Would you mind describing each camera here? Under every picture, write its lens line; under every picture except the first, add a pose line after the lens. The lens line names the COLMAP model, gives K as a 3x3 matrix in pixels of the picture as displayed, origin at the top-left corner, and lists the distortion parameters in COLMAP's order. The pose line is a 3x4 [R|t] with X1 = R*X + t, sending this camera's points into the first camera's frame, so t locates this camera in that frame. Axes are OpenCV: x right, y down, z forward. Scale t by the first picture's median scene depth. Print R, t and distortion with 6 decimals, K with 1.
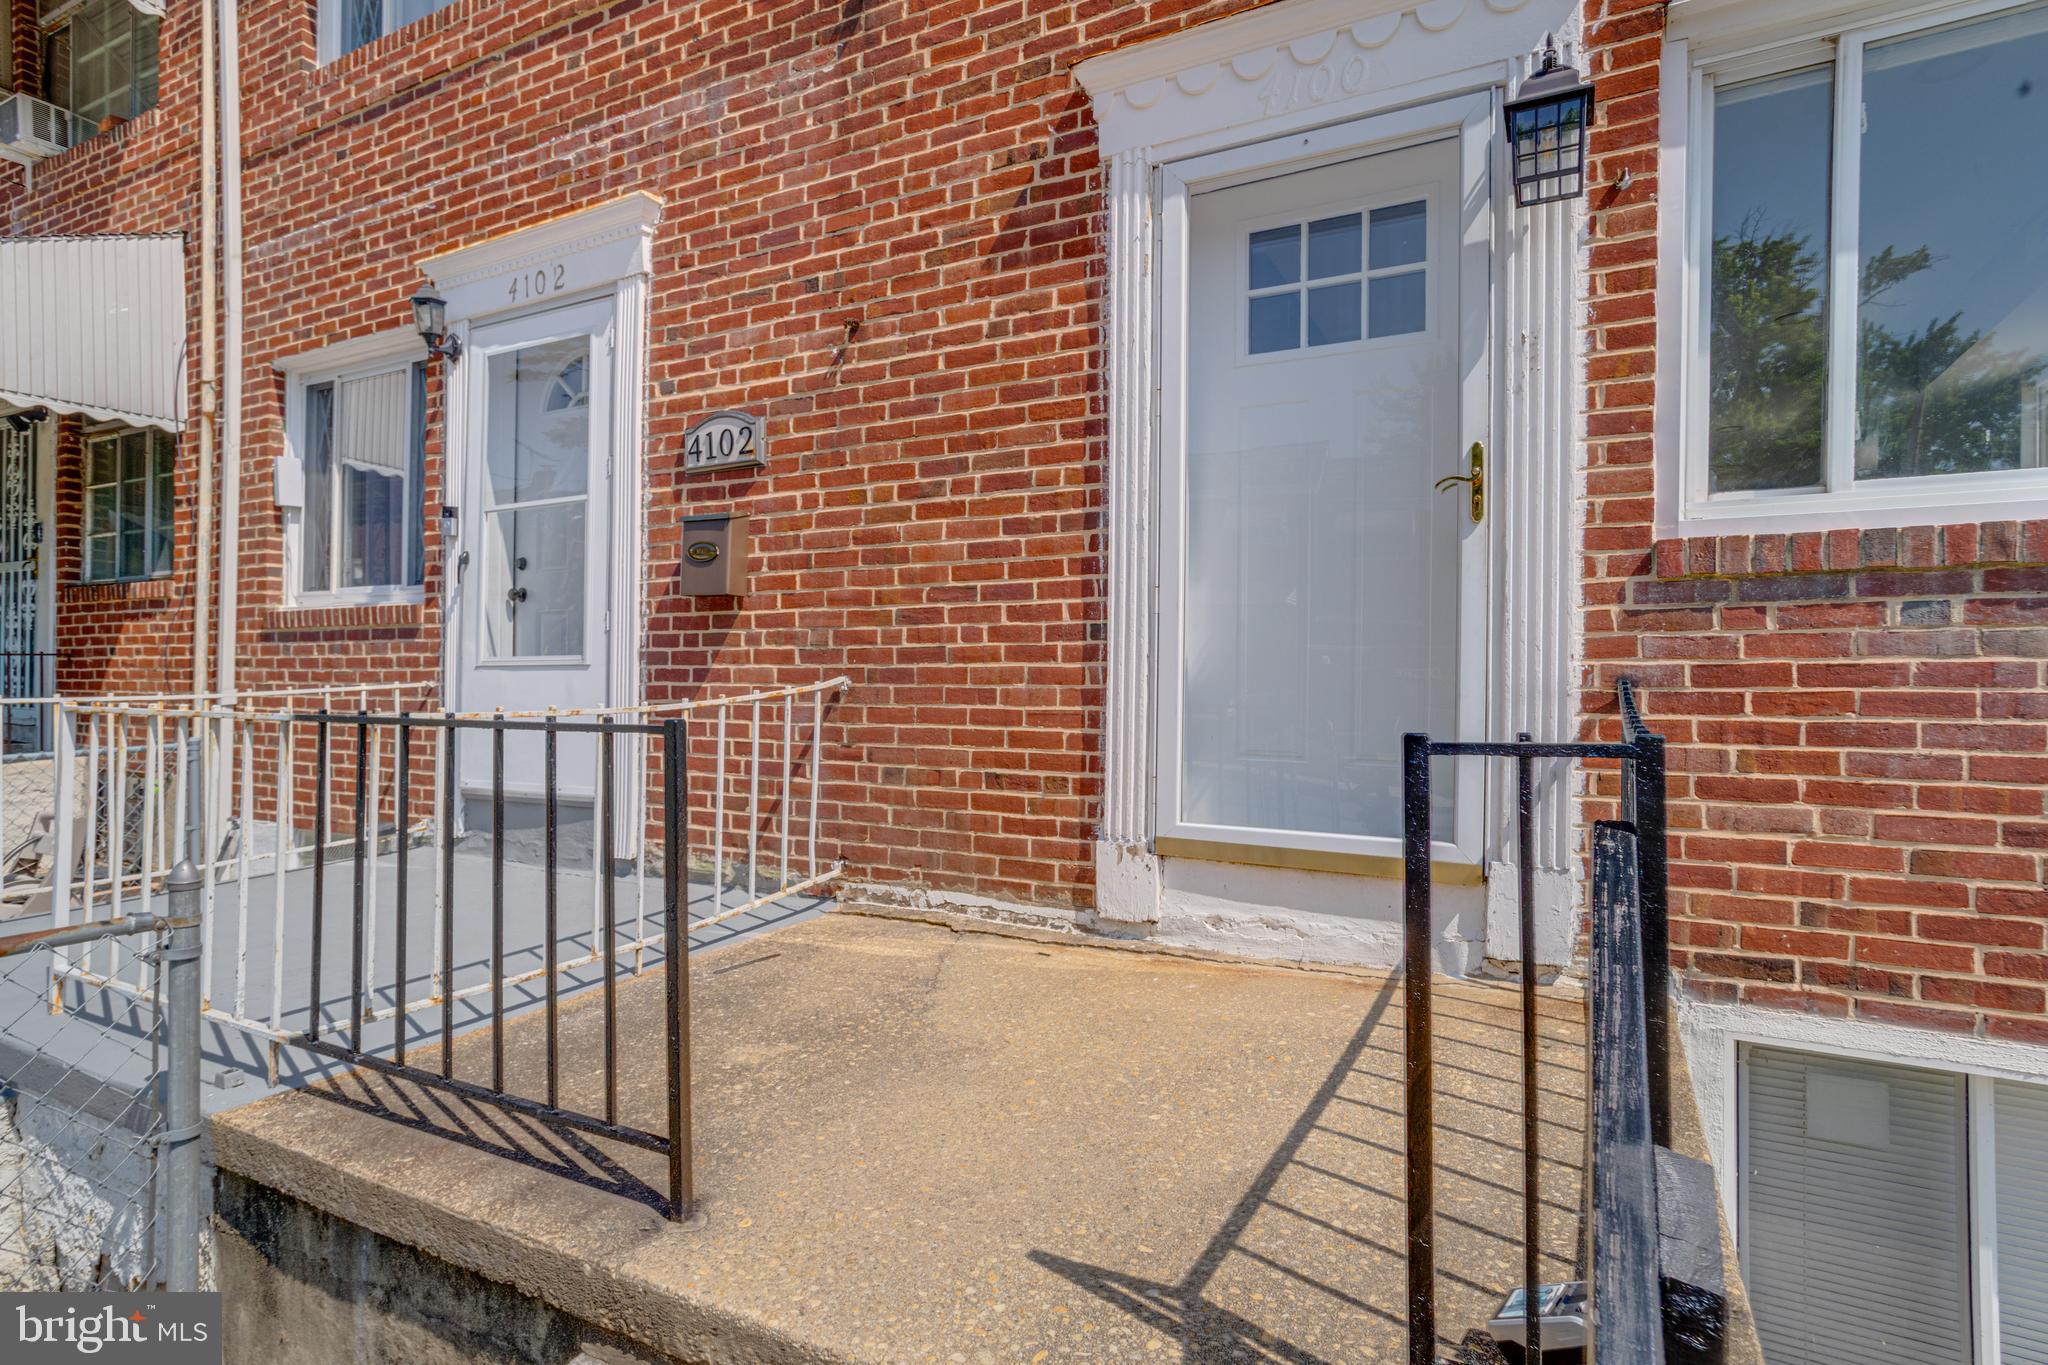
lens RADIAL K [[1006.1, 0, 1021.4], [0, 1006.1, 676.3], [0, 0, 1]] dist [-0.044937, 0.034760]
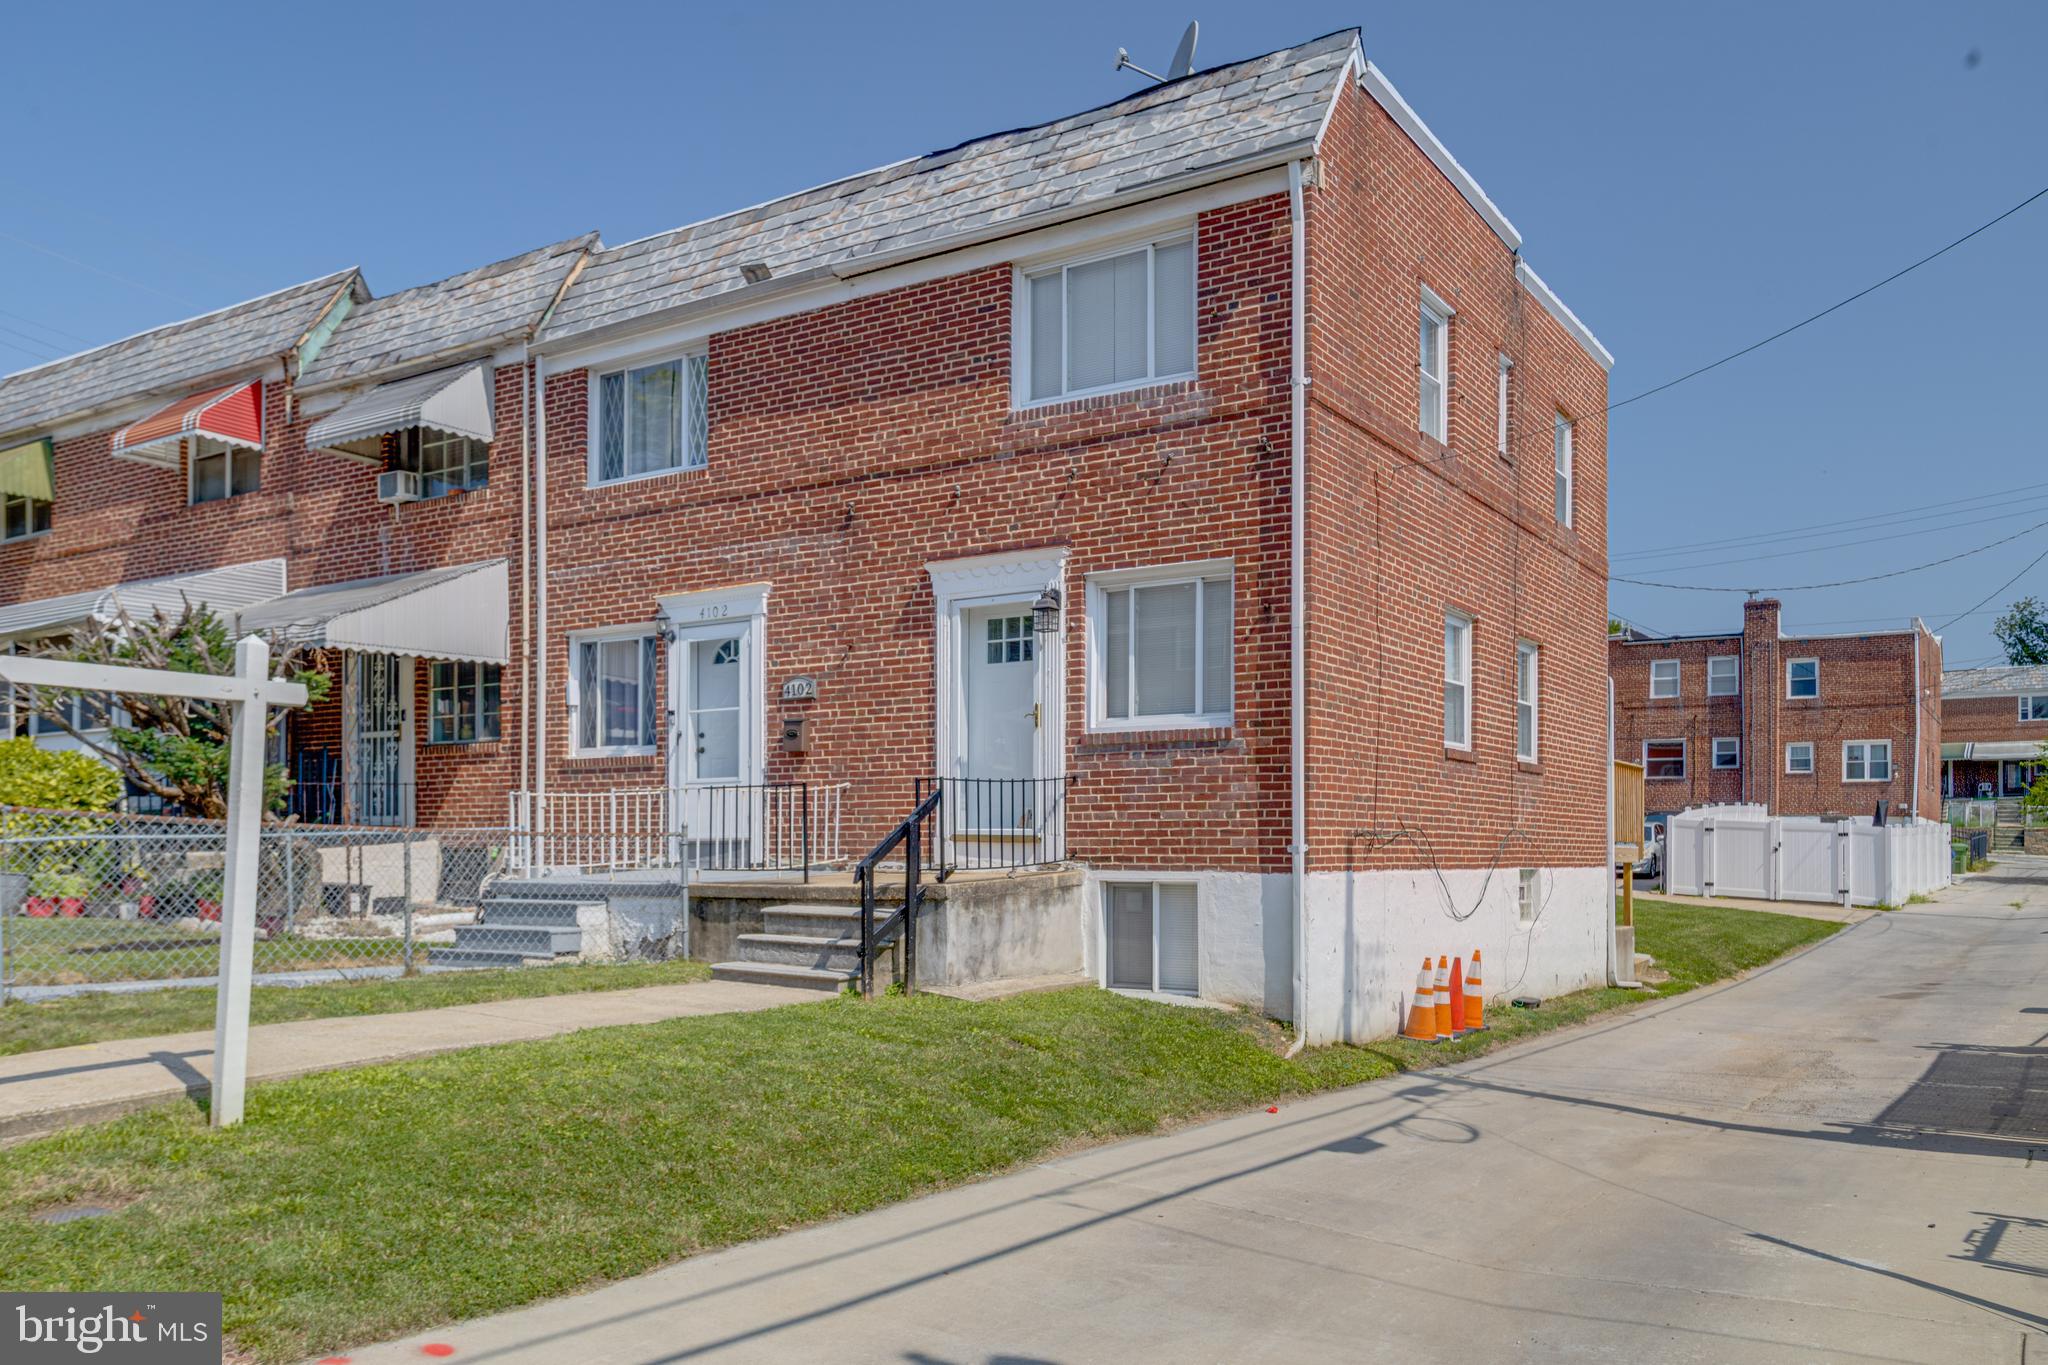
lens RADIAL K [[1591.2, 0, 1040.4], [0, 1591.2, 825.8], [0, 0, 1]] dist [0.006229, -0.000520]
pose [[0.995492, -0.010760, -0.094237, 0.679372], [0.010258, 0.999930, -0.005812, 0.135798], [0.094293, 0.004819, 0.995533, -2.934548]]
